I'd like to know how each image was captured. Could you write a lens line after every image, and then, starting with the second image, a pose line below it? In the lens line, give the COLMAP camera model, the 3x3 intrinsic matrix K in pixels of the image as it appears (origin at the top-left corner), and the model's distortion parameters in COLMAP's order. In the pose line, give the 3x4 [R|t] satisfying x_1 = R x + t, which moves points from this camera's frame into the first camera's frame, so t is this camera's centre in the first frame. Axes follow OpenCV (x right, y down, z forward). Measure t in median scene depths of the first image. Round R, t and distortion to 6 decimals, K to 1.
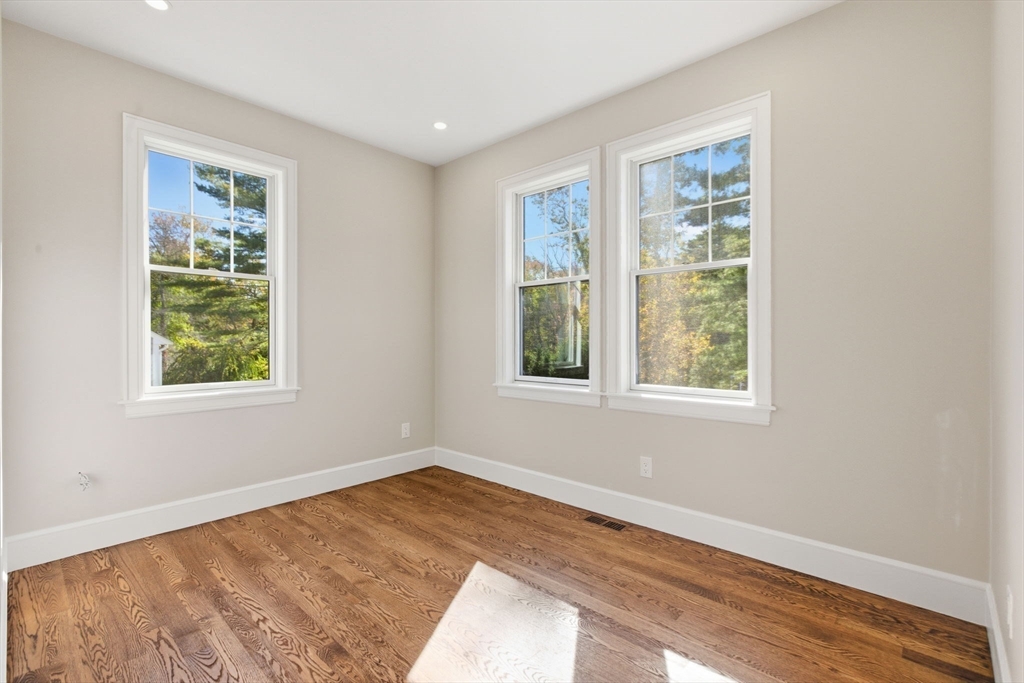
lens RADIAL K [[463.0, 0, 513.6], [0, 463.0, 335.4], [0, 0, 1]] dist [-0.013305, -0.000151]
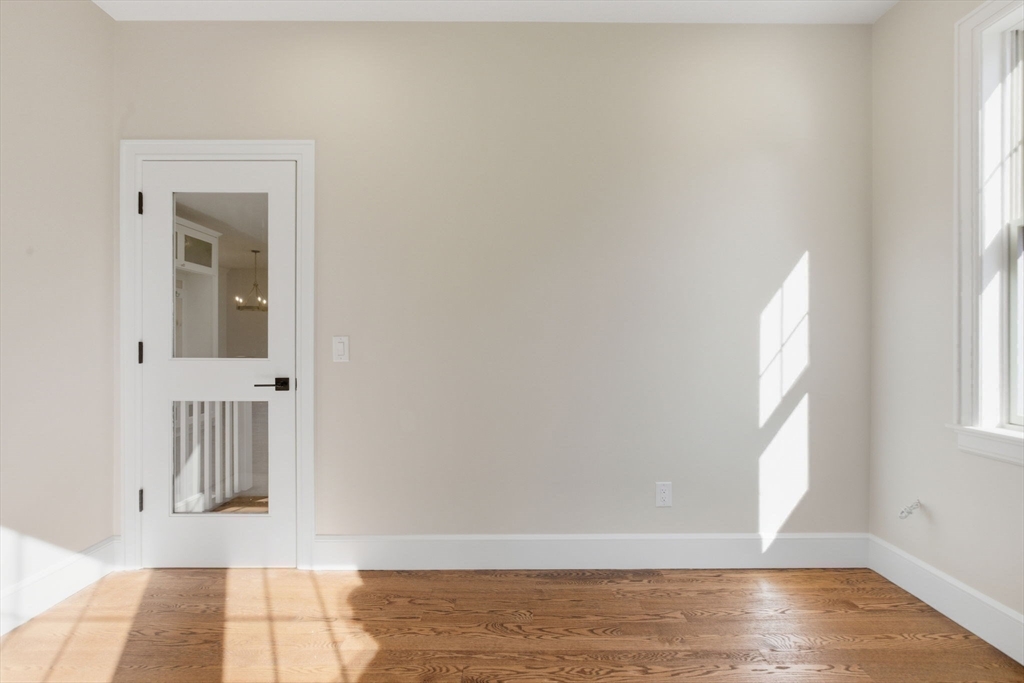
lens RADIAL K [[463.0, 0, 507.6], [0, 463.0, 340.8], [0, 0, 1]] dist [-0.013305, -0.000151]
pose [[-0.731542, 0.003173, -0.681788, 0.219930], [-0.002006, 0.999975, 0.006806, 0.010322], [0.681793, 0.006346, -0.731518, 1.499394]]
